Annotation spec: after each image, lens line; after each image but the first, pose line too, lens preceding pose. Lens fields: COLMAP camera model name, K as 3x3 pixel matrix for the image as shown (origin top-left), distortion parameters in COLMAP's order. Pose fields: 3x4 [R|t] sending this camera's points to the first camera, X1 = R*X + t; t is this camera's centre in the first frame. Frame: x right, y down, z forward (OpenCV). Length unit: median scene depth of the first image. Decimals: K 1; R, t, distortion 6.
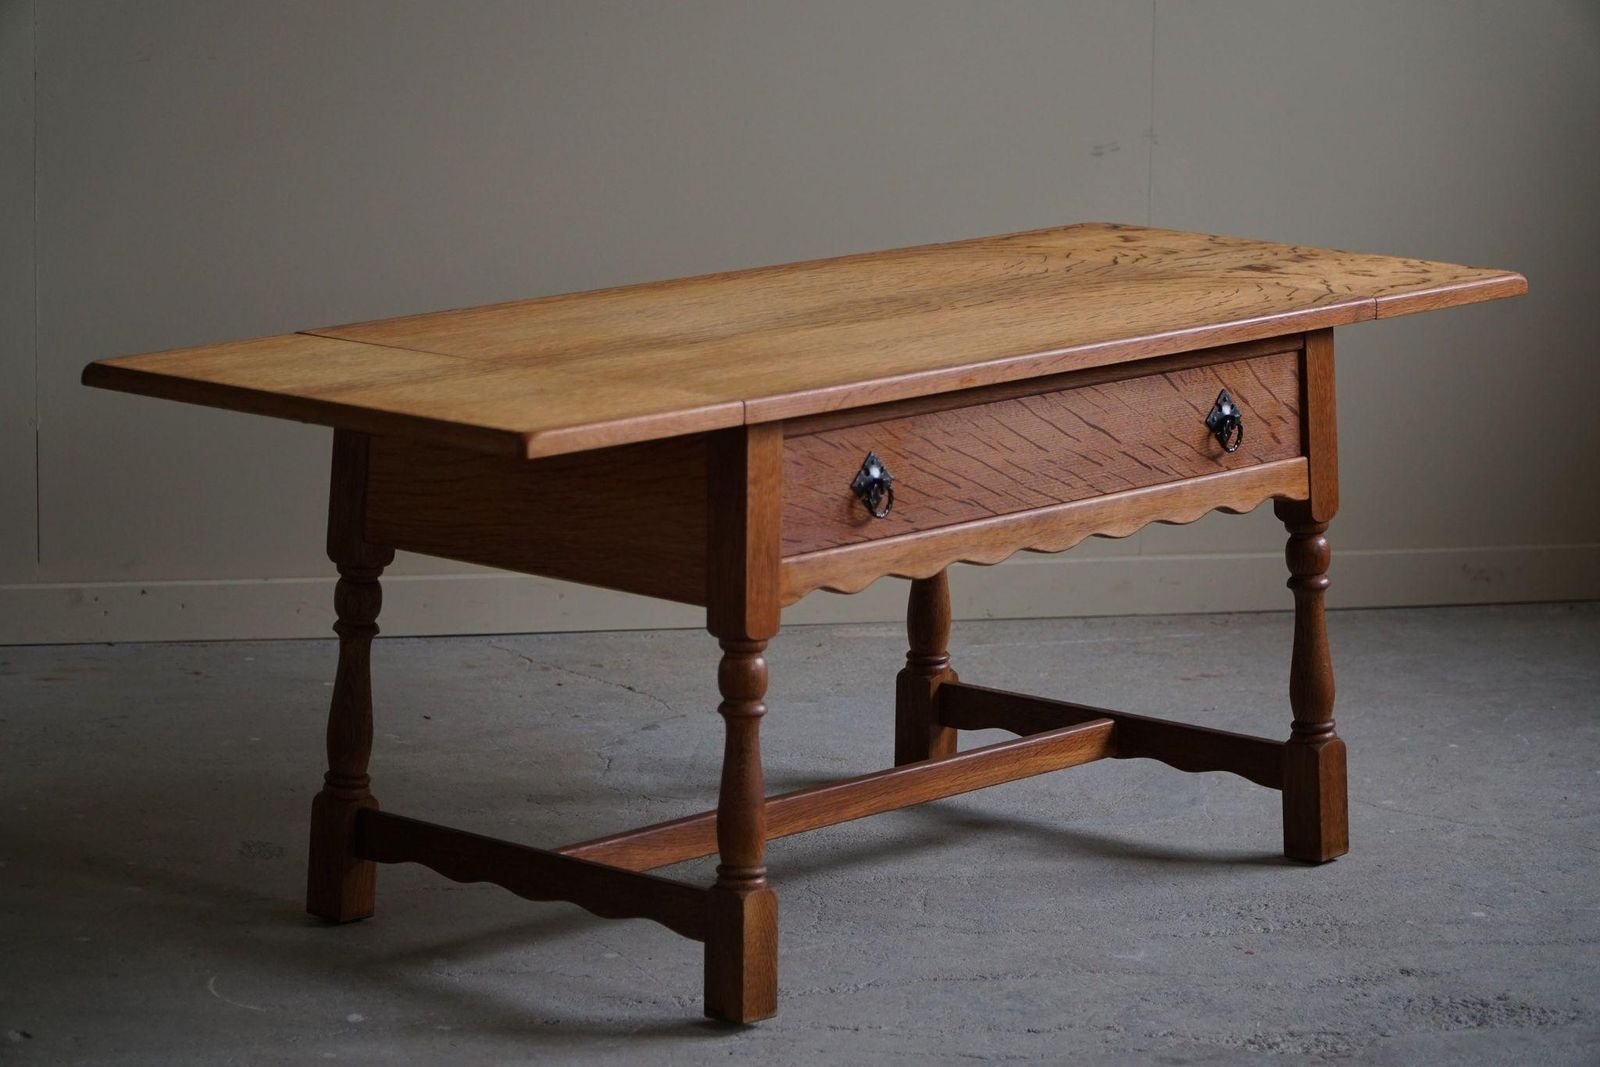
lens RADIAL K [[5955.6, 0, 800.0], [0, 5955.6, 533.5], [0, 0, 1]] dist [-0.473375, 1.505992]
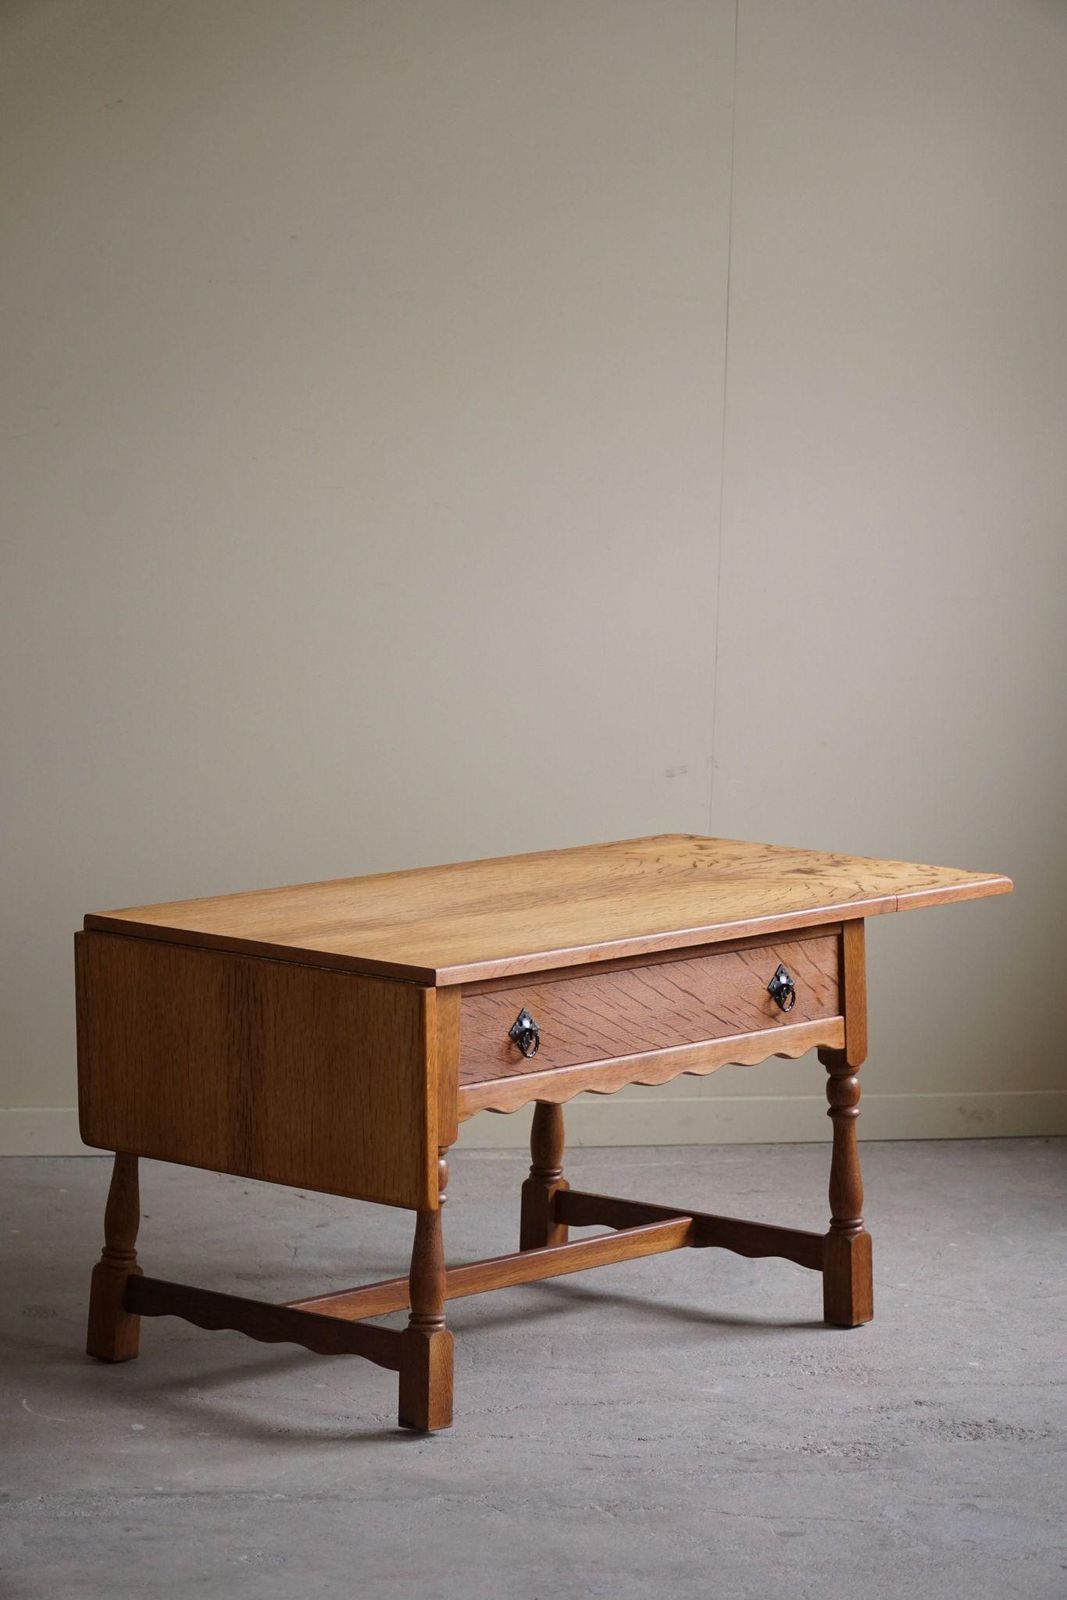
lens RADIAL K [[6139.3, 0, 533.5], [0, 6139.3, 800.0], [0, 0, 1]] dist [-0.224446, 1.181247]
pose [[0.998986, 0.010087, 0.043868, -0.044487], [-0.007829, 0.998651, -0.051333, 0.009853], [-0.044327, 0.050937, 0.997718, -0.365059]]
